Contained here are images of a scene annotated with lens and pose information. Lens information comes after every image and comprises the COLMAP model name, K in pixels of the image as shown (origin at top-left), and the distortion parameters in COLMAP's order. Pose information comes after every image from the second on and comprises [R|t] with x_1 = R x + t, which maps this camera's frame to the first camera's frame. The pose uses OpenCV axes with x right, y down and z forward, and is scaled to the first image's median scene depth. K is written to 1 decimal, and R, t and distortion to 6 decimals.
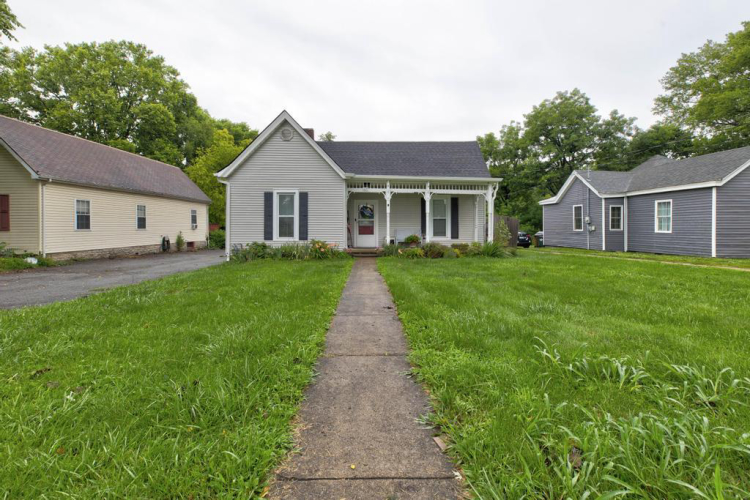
lens RADIAL K [[348.7, 0, 376.0], [0, 348.7, 227.4], [0, 0, 1]] dist [0.014699, -0.002816]
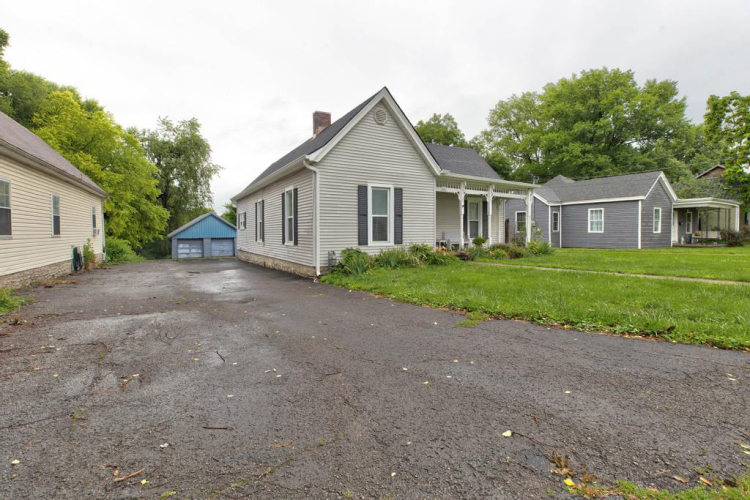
lens RADIAL K [[348.7, 0, 374.3], [0, 348.7, 232.5], [0, 0, 1]] dist [0.014699, -0.002816]
pose [[0.865728, -0.008547, 0.500442, -0.664343], [0.008927, 0.999959, 0.001634, 0.005667], [-0.500435, 0.003053, 0.865769, 0.286025]]
